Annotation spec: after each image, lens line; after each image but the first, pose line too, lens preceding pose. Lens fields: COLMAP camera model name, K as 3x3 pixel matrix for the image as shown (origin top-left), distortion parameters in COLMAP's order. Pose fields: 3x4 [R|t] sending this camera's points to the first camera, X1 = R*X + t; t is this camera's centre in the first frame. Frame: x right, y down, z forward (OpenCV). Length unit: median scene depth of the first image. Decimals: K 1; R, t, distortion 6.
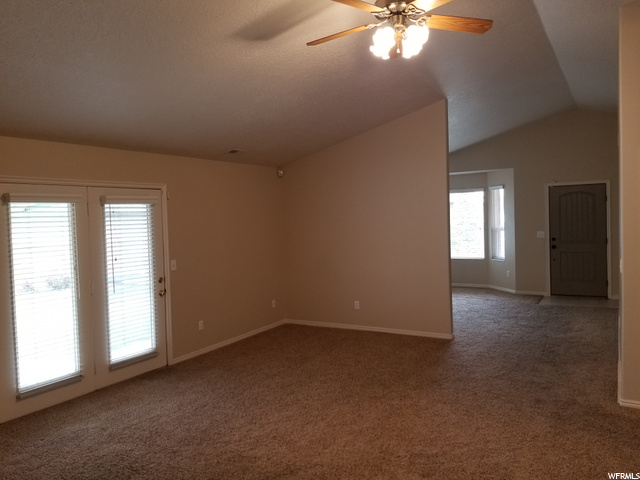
lens RADIAL K [[501.5, 0, 317.4], [0, 501.5, 234.4], [0, 0, 1]] dist [0.107614, -0.161954]
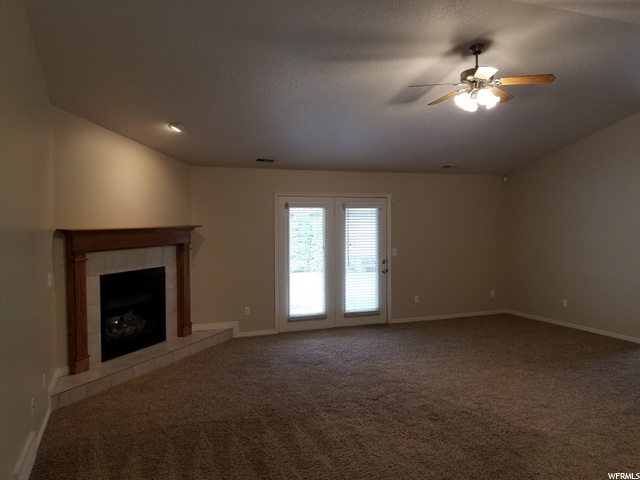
lens RADIAL K [[501.5, 0, 317.4], [0, 501.5, 234.4], [0, 0, 1]] dist [0.107614, -0.161954]
pose [[0.794125, 0.044638, -0.606113, 0.433016], [-0.041404, 0.998956, 0.019323, -0.006390], [0.606343, 0.009751, 0.795144, -0.255278]]
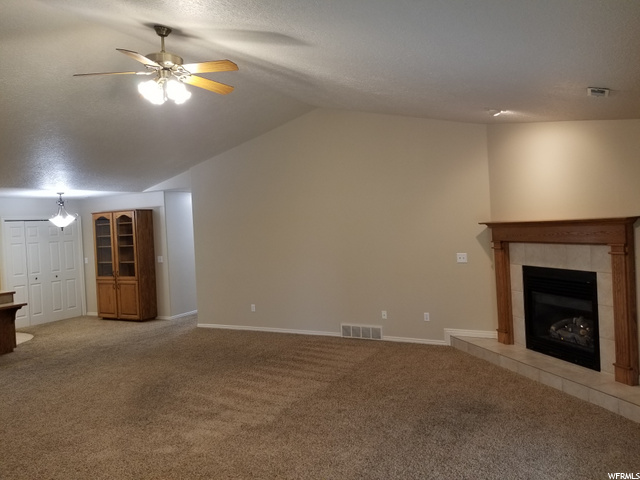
lens RADIAL K [[501.5, 0, 317.4], [0, 501.5, 234.4], [0, 0, 1]] dist [0.107614, -0.161954]
pose [[-0.995992, 0.083794, -0.031268, -0.085945], [0.081801, 0.994821, 0.060331, -0.053629], [0.036161, 0.057532, -0.997689, 1.403674]]
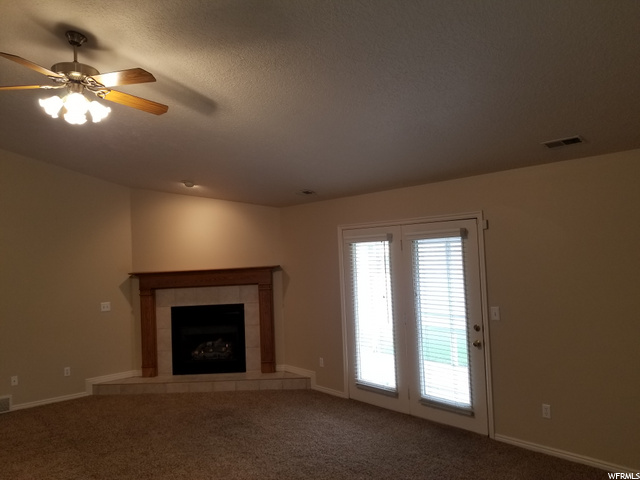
lens RADIAL K [[501.5, 0, 317.4], [0, 501.5, 234.4], [0, 0, 1]] dist [0.107614, -0.161954]
pose [[-0.313690, 0.008375, -0.949489, 0.619079], [0.015995, 0.999866, 0.003535, -0.077582], [0.949391, -0.014078, -0.313782, 1.124781]]
